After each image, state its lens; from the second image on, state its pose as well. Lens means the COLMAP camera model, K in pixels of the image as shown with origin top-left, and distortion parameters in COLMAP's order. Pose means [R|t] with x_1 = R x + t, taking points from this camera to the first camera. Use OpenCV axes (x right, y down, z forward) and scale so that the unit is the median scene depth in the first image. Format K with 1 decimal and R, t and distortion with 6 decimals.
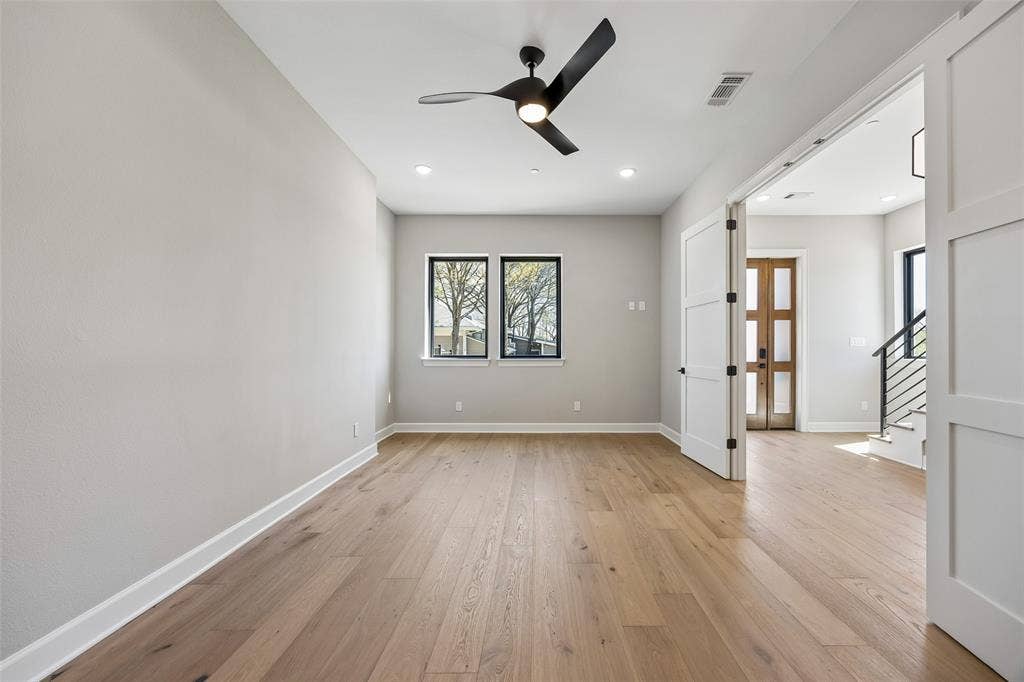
lens RADIAL K [[388.9, 0, 519.1], [0, 388.9, 345.0], [0, 0, 1]] dist [-0.006520, 0.000118]
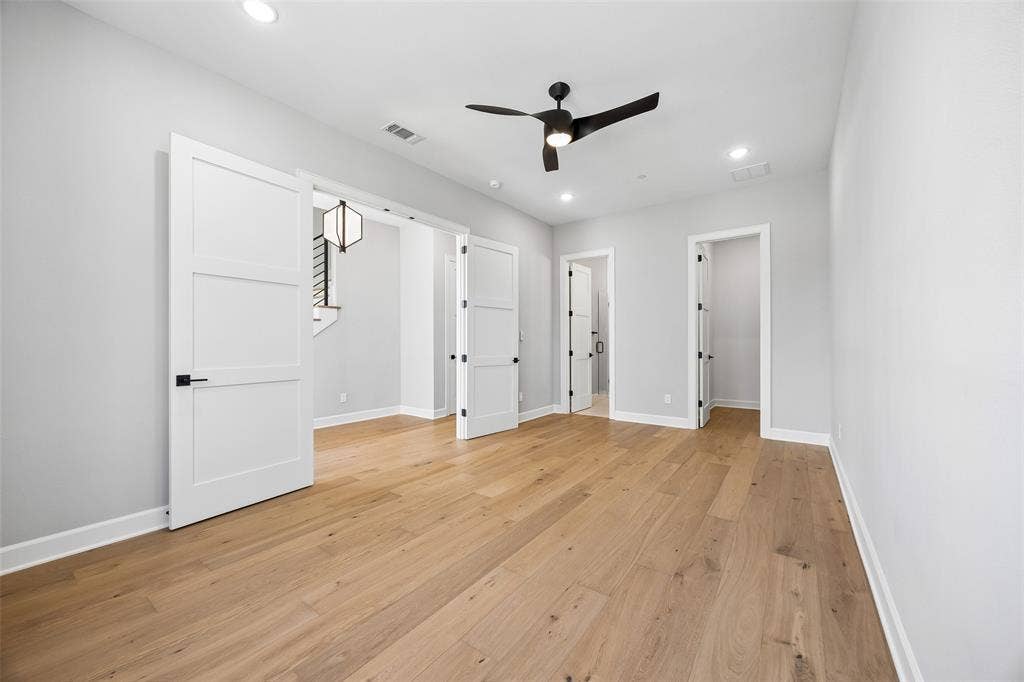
lens RADIAL K [[388.9, 0, 517.9], [0, 388.9, 344.0], [0, 0, 1]] dist [-0.006520, 0.000118]
pose [[-0.831080, 0.000857, 0.556152, -0.460549], [-0.002634, 0.999982, -0.005476, 0.021268], [-0.556147, -0.006016, -0.831062, 1.824269]]
